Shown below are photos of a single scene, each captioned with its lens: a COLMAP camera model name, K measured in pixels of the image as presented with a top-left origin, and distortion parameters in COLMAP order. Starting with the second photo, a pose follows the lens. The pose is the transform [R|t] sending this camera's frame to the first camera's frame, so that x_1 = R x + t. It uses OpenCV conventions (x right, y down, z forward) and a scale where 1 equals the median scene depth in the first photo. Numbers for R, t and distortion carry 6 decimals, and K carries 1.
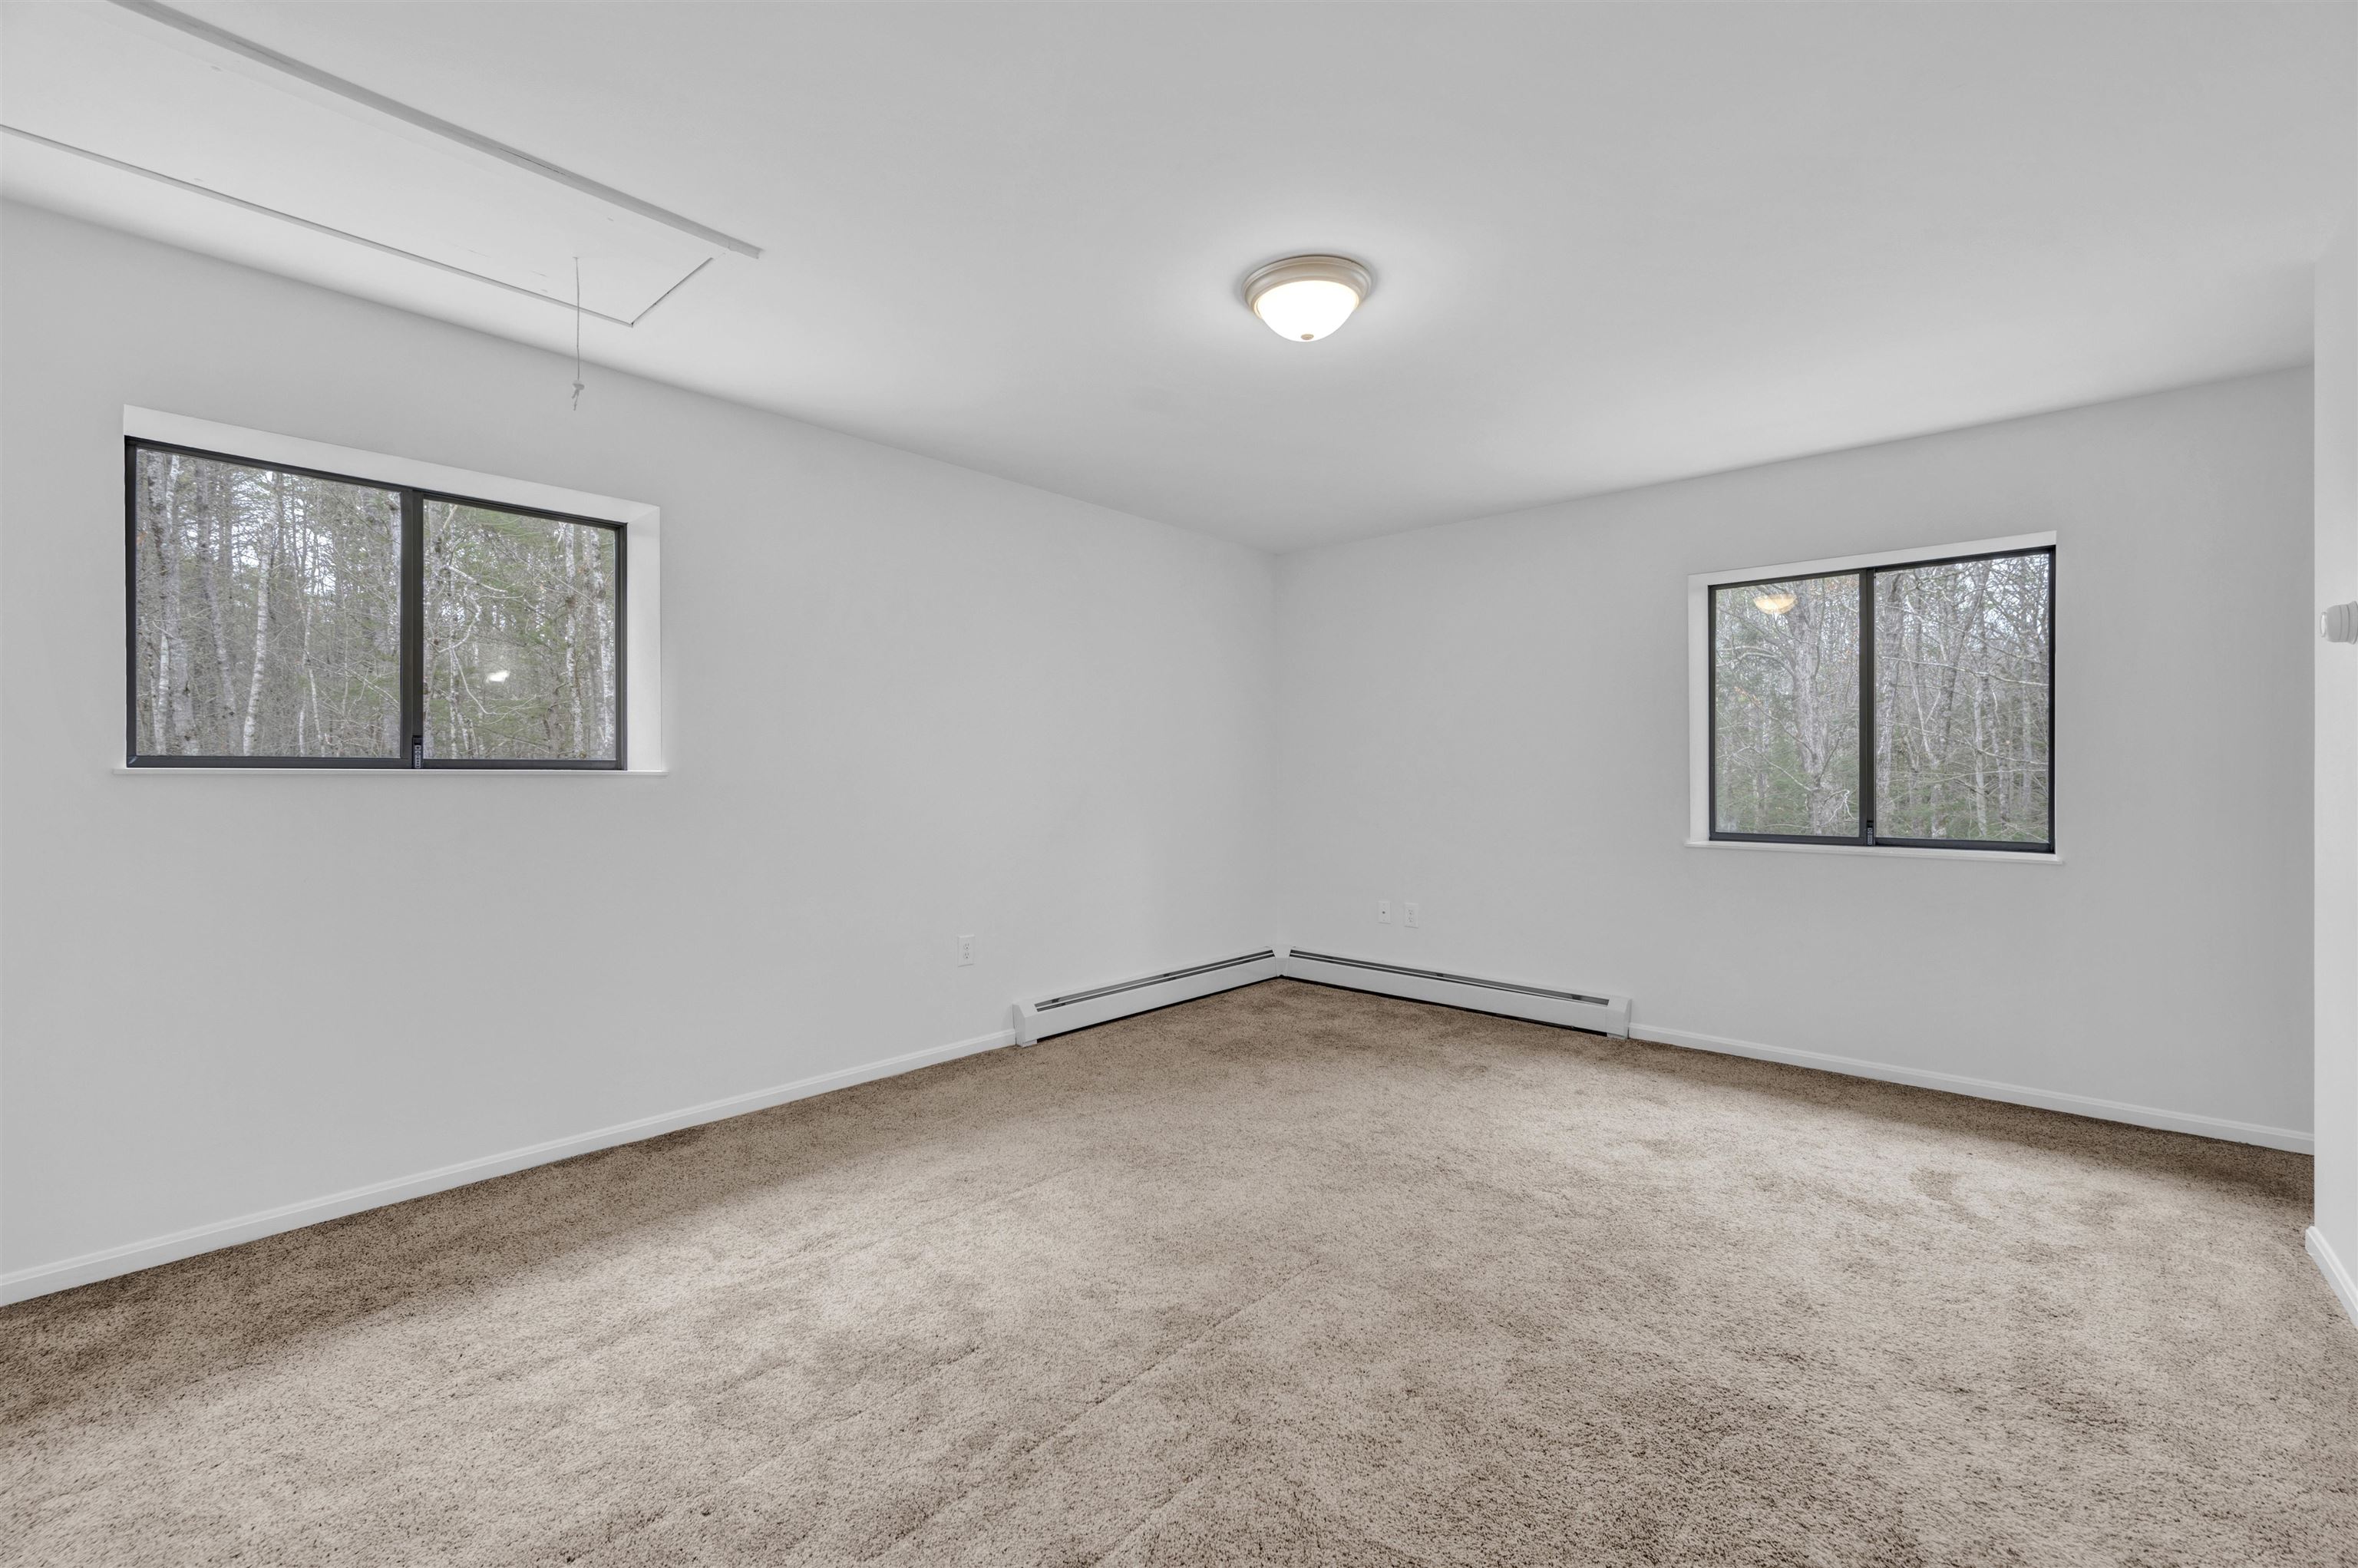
lens RADIAL K [[964.1, 0, 1179.0], [0, 964.1, 784.0], [0, 0, 1]] dist [-0.001344, -0.000313]
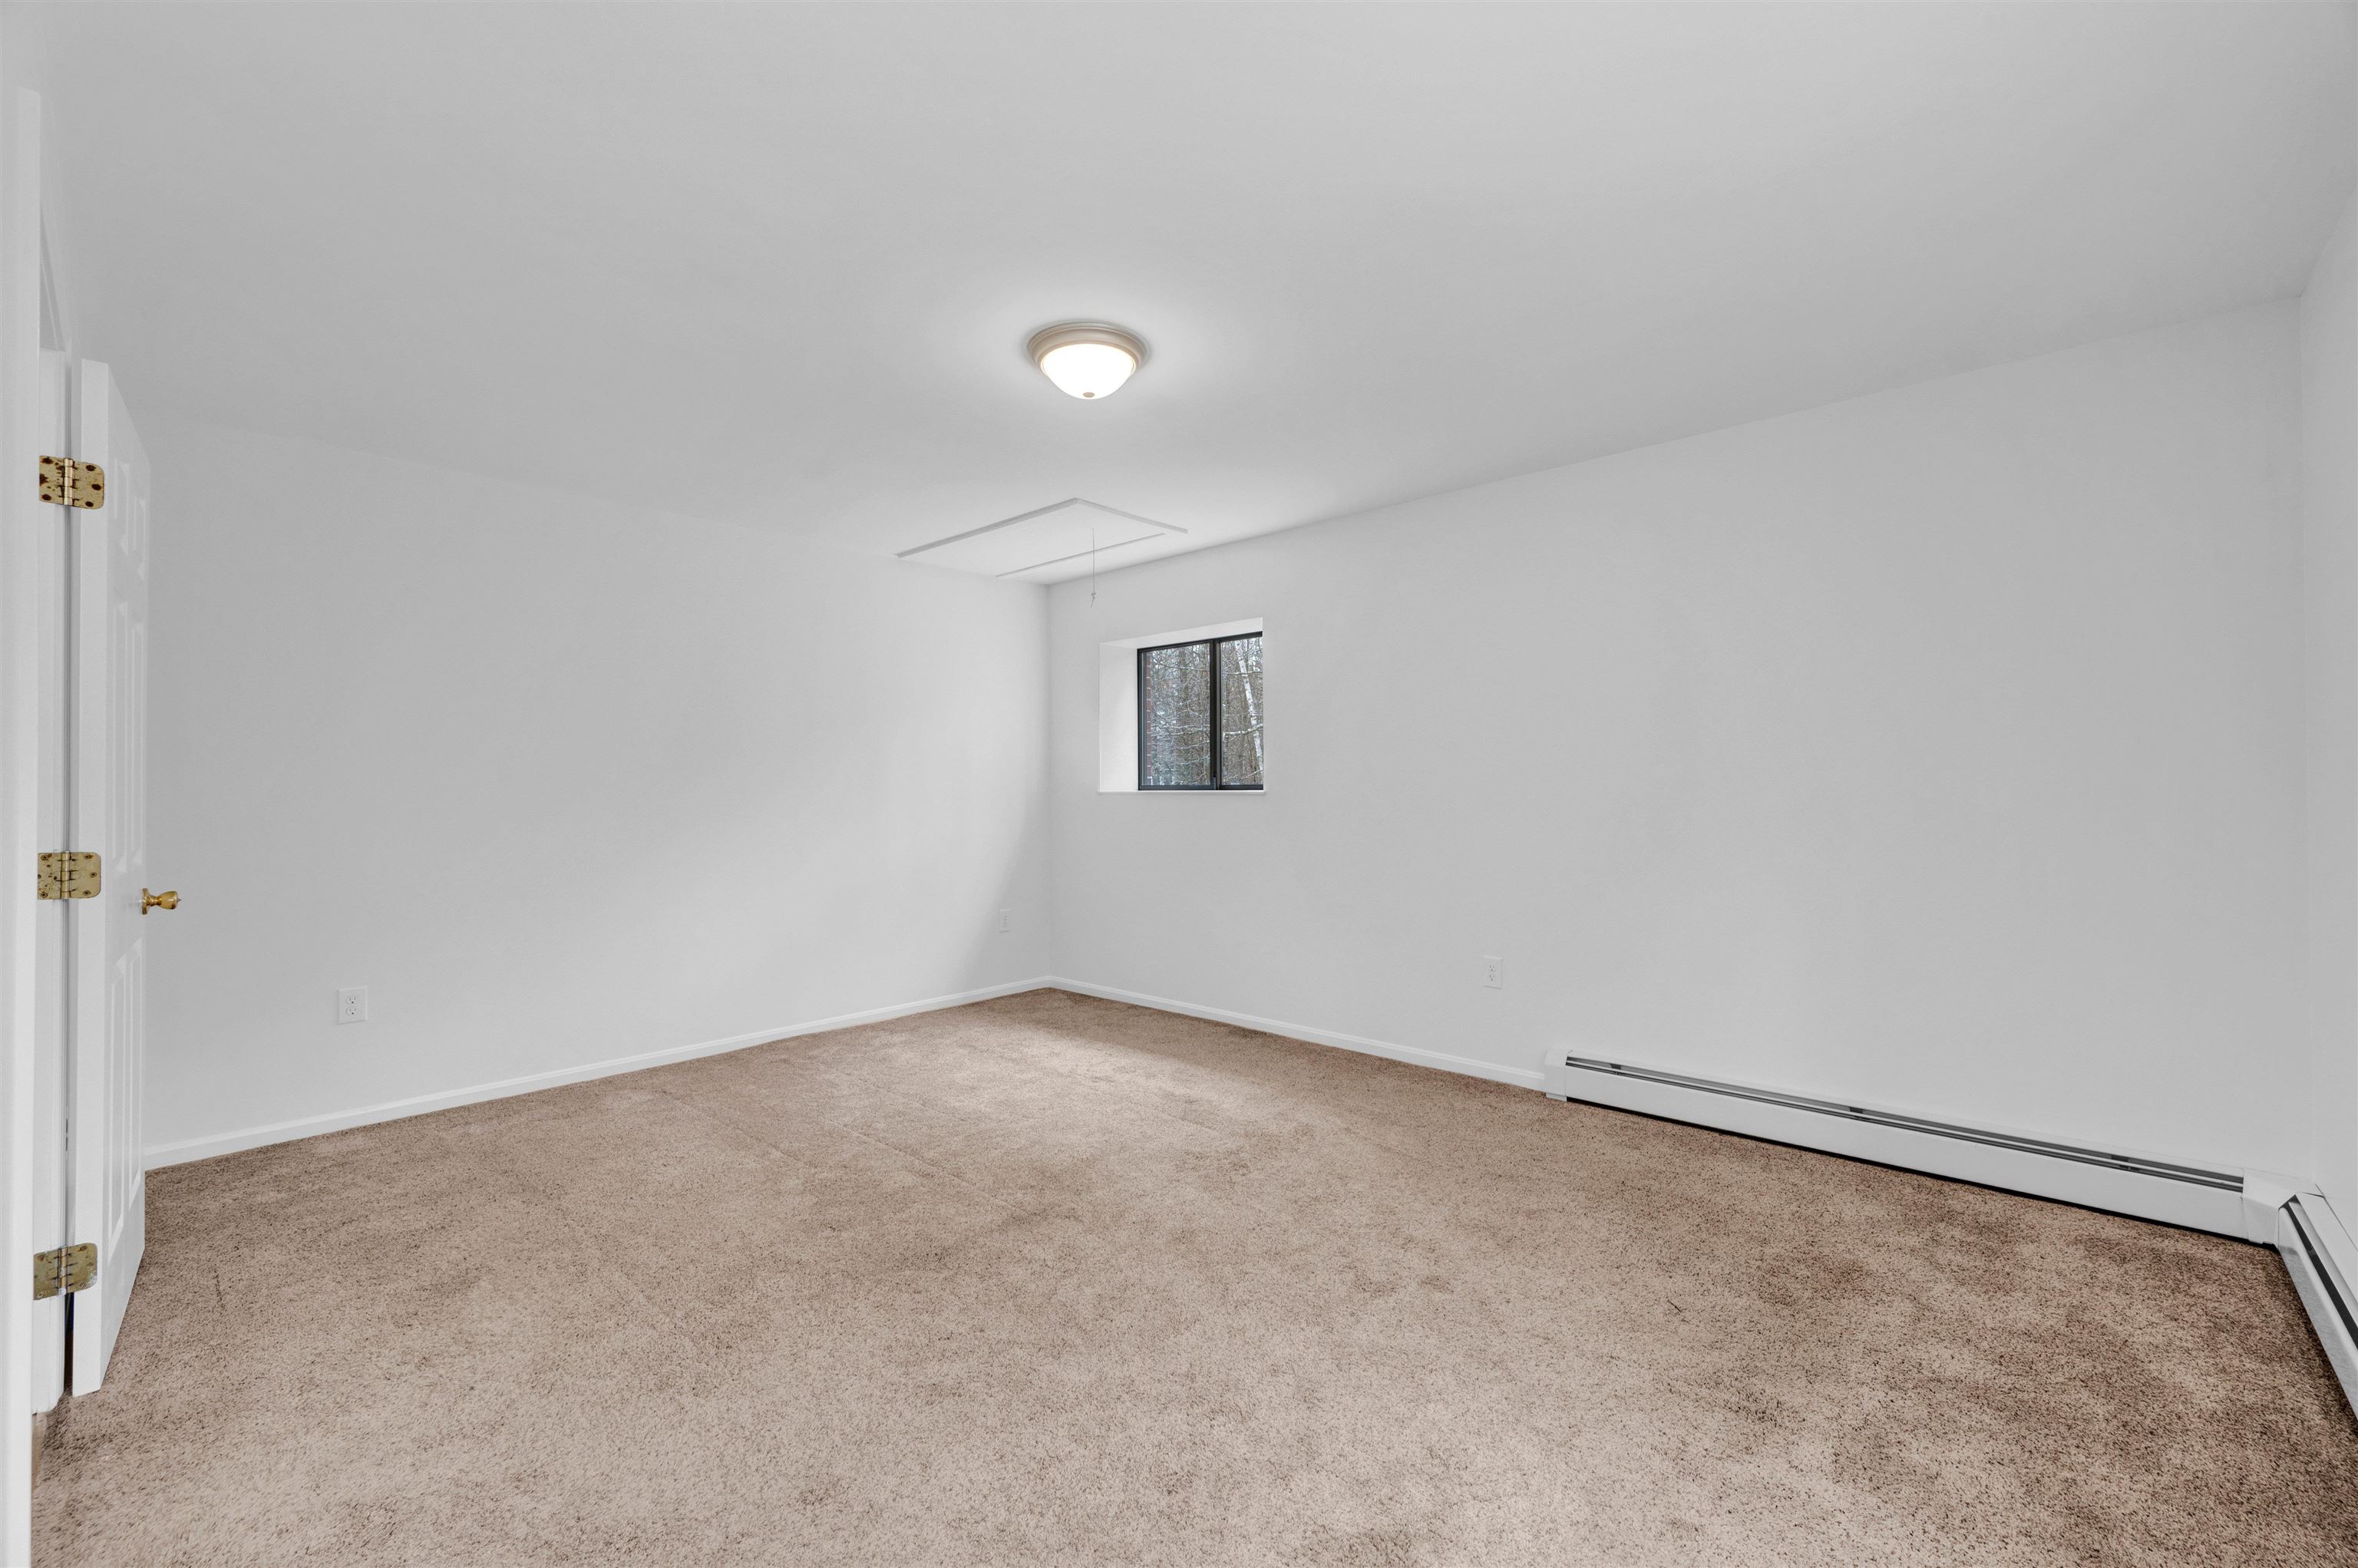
lens RADIAL K [[964.1, 0, 1179.0], [0, 964.1, 784.0], [0, 0, 1]] dist [-0.001344, -0.000313]
pose [[-0.019575, -0.013310, -0.999720, 0.887143], [-0.008958, 0.999874, -0.013136, -0.001595], [0.999768, 0.008699, -0.019691, 0.815444]]
